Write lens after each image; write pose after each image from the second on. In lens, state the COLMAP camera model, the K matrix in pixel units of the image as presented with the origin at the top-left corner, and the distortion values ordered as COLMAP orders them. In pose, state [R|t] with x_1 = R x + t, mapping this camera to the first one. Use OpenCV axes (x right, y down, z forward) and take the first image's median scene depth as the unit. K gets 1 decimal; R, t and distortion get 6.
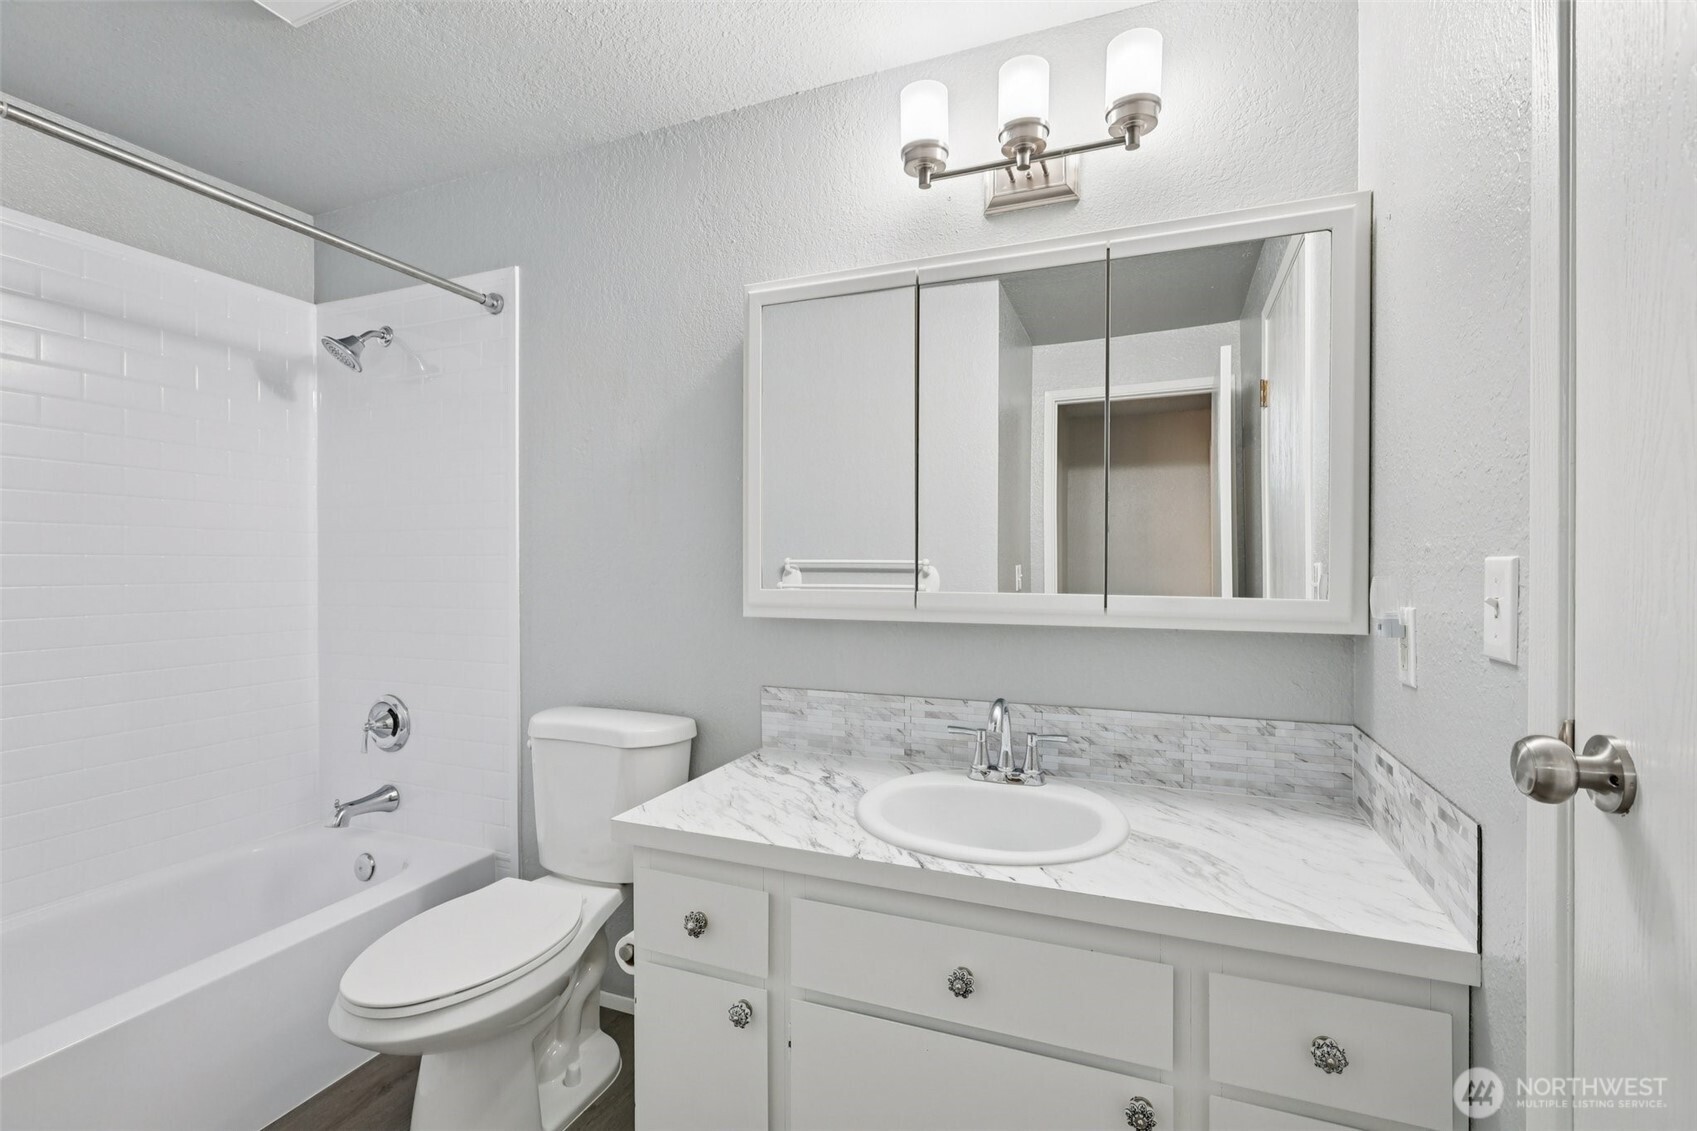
lens RADIAL K [[756.2, 0, 852.7], [0, 756.2, 560.4], [0, 0, 1]] dist [-0.000243, 0.000950]
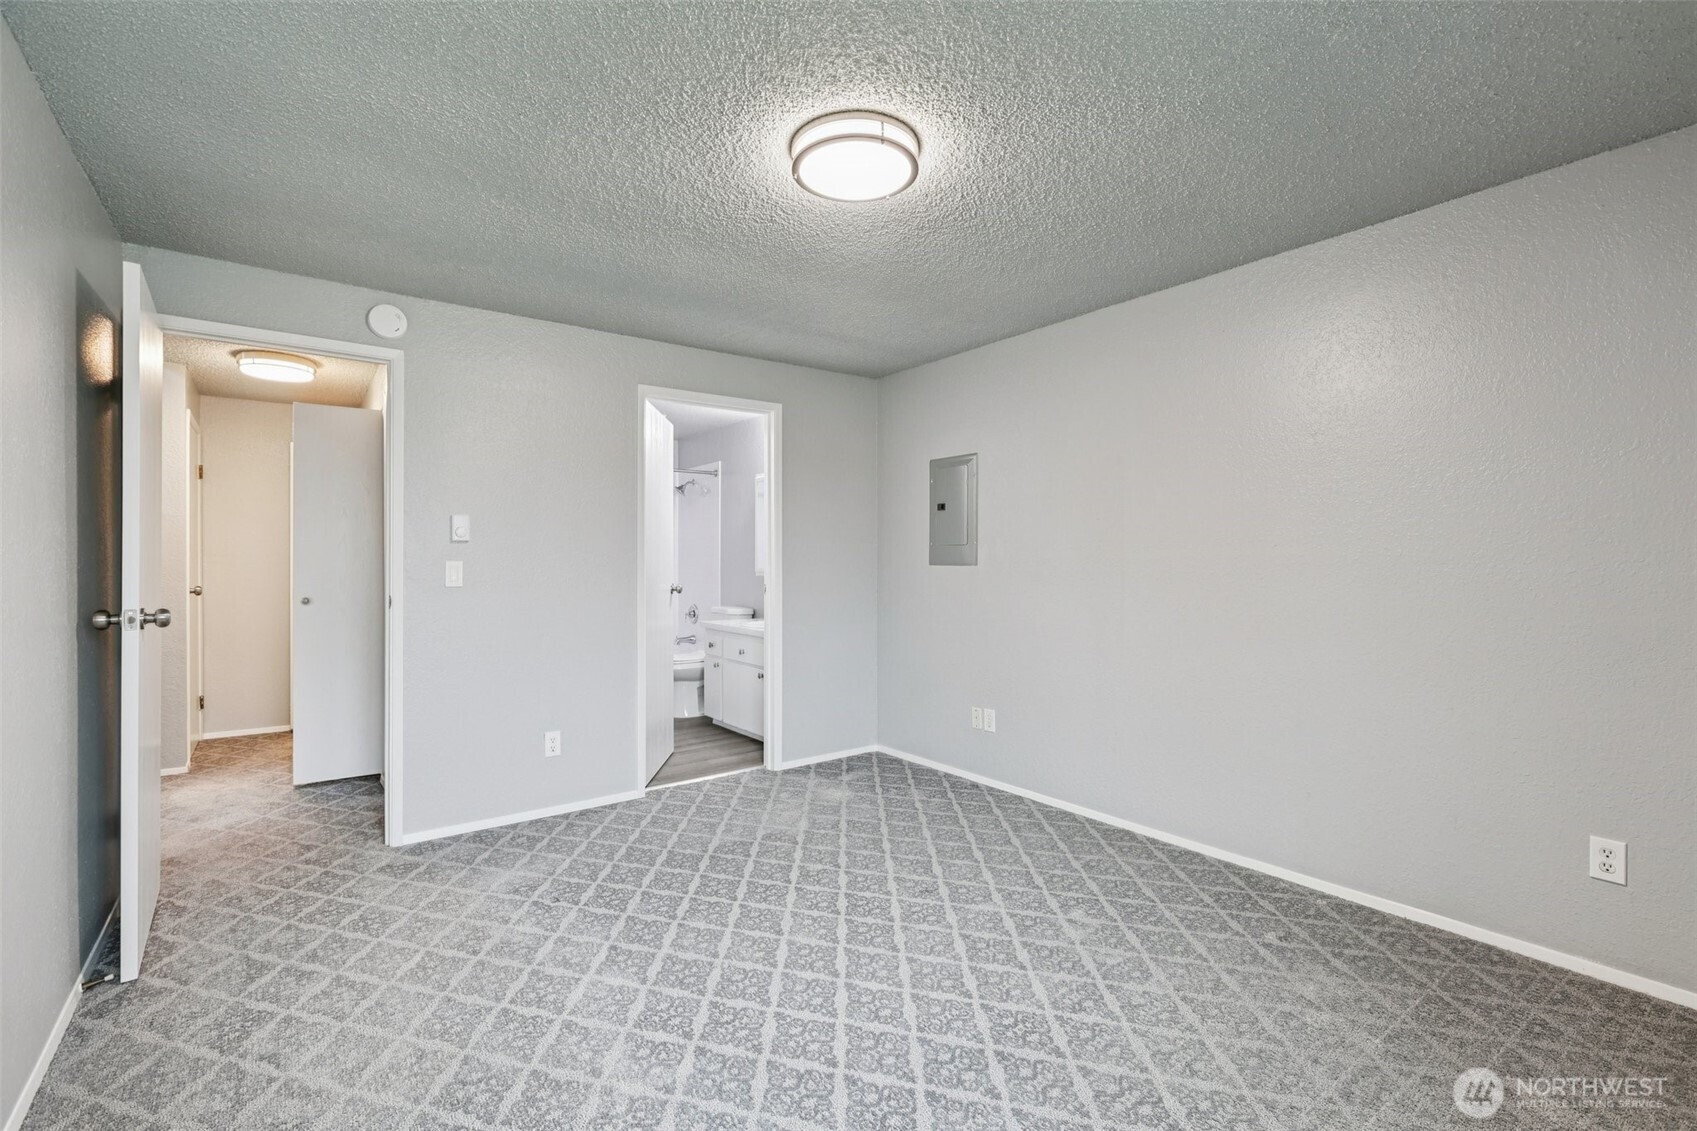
lens RADIAL K [[756.2, 0, 849.4], [0, 756.2, 566.2], [0, 0, 1]] dist [-0.000243, 0.000950]
pose [[0.846156, -0.003317, -0.532925, 1.561864], [0.003017, 0.999994, -0.001434, 0.032745], [0.532927, -0.000394, 0.846161, -1.238322]]
